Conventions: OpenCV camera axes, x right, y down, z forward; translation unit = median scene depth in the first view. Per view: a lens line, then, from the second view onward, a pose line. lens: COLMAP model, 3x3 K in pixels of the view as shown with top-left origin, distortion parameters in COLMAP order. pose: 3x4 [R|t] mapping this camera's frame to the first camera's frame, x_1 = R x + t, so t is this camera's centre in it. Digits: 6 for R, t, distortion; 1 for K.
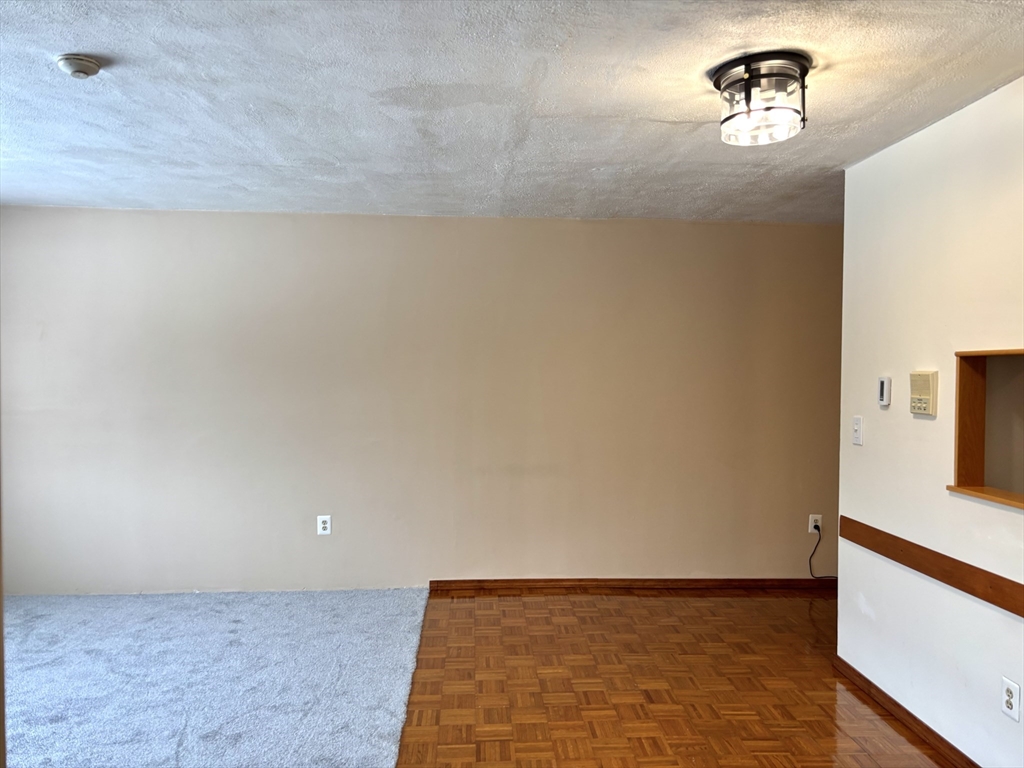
lens RADIAL K [[788.9, 0, 512.0], [0, 788.9, 384.0], [0, 0, 1]] dist [0.049604, -0.049170]
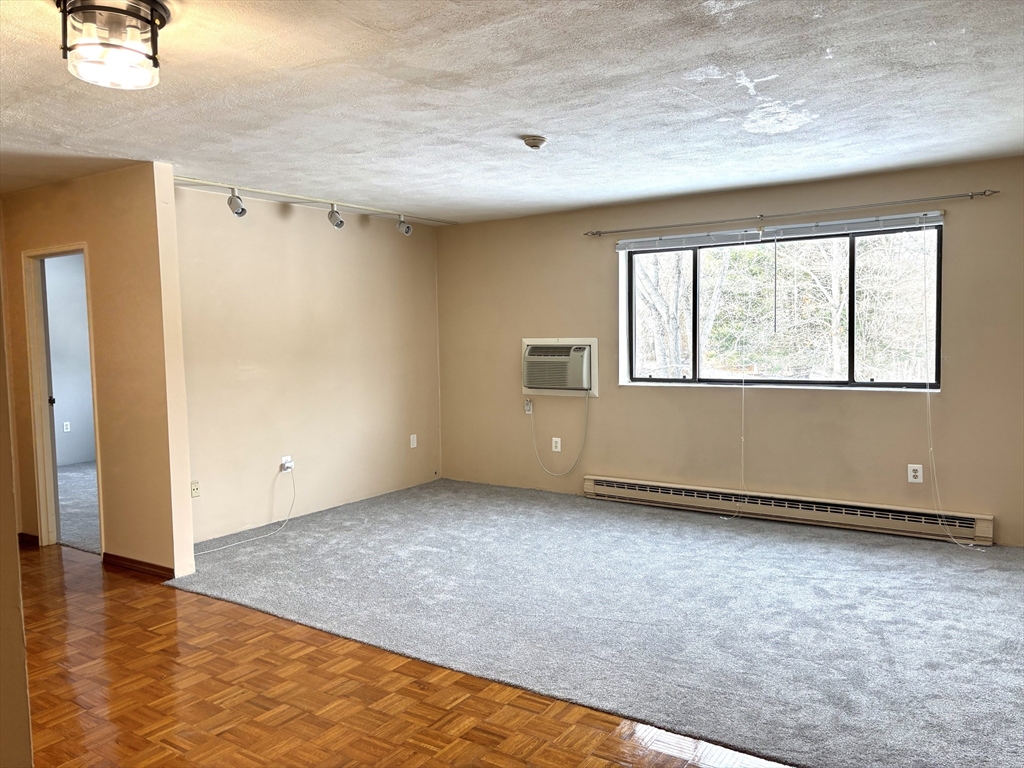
lens RADIAL K [[773.6, 0, 512.0], [0, 773.6, 384.0], [0, 0, 1]] dist [0.043310, -0.060716]
pose [[-0.598181, 0.059911, -0.799119, 0.508583], [0.003477, 0.997386, 0.072172, -0.017317], [0.801354, 0.040393, -0.596826, 1.257095]]
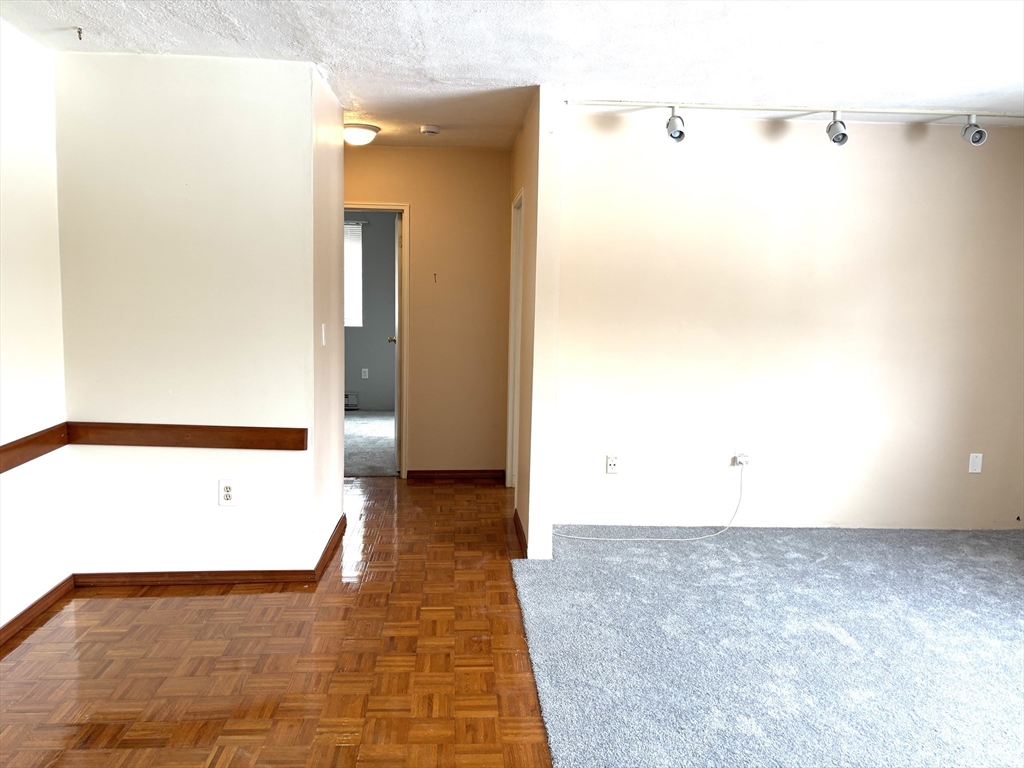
lens RADIAL K [[779.6, 0, 510.8], [0, 779.6, 371.7], [0, 0, 1]] dist [0.051540, -0.044024]
pose [[-0.999355, -0.028508, -0.021839, -0.046766], [-0.030966, 0.992039, 0.122060, -0.020672], [0.018186, 0.122658, -0.992282, 1.178098]]
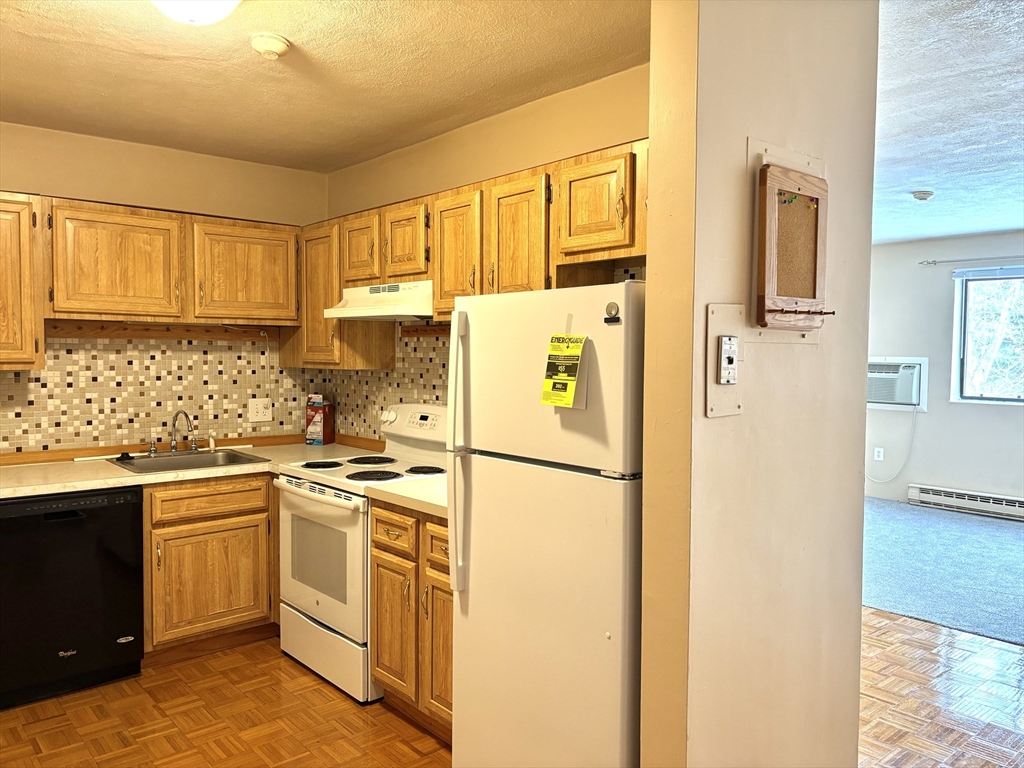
lens RADIAL K [[788.9, 0, 512.0], [0, 788.9, 384.0], [0, 0, 1]] dist [0.049604, -0.049170]
pose [[-0.787426, 0.014782, -0.616232, 0.972699], [-0.022096, 0.998393, 0.052184, -0.010083], [0.616013, 0.054707, -0.785834, 1.277577]]
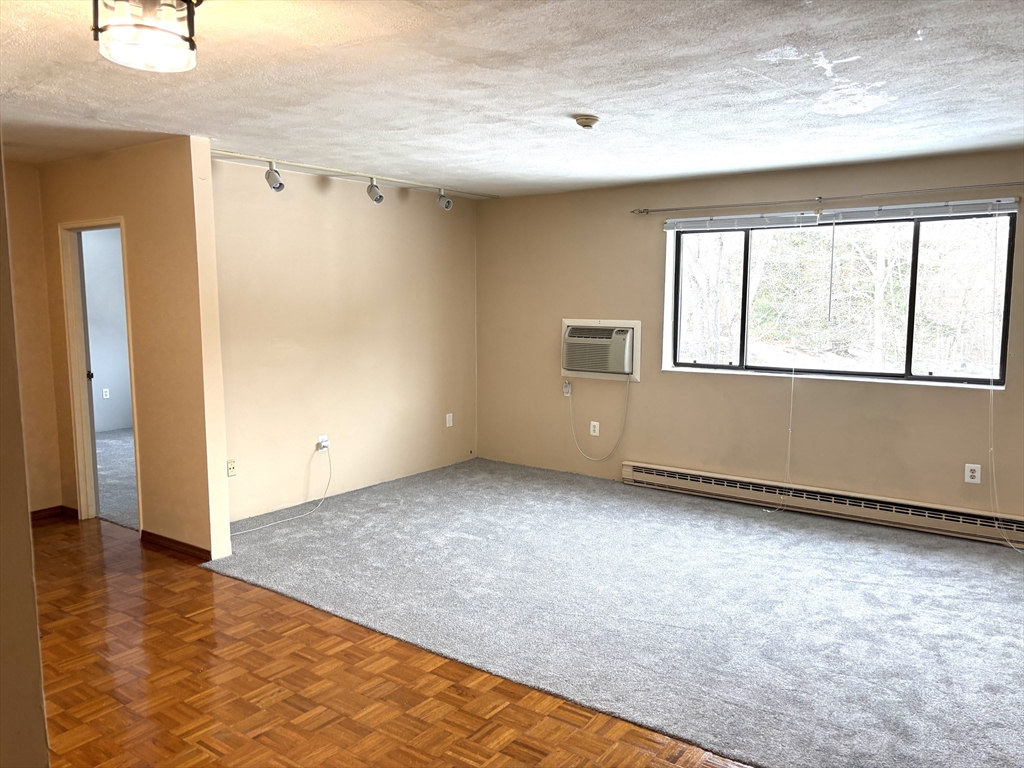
lens RADIAL K [[772.2, 0, 514.3], [0, 772.2, 390.6], [0, 0, 1]] dist [0.046857, -0.066091]
pose [[-0.629186, 0.088100, -0.772246, 0.486056], [-0.015970, 0.991880, 0.126169, -0.049383], [0.777091, 0.091717, -0.622670, 1.219411]]
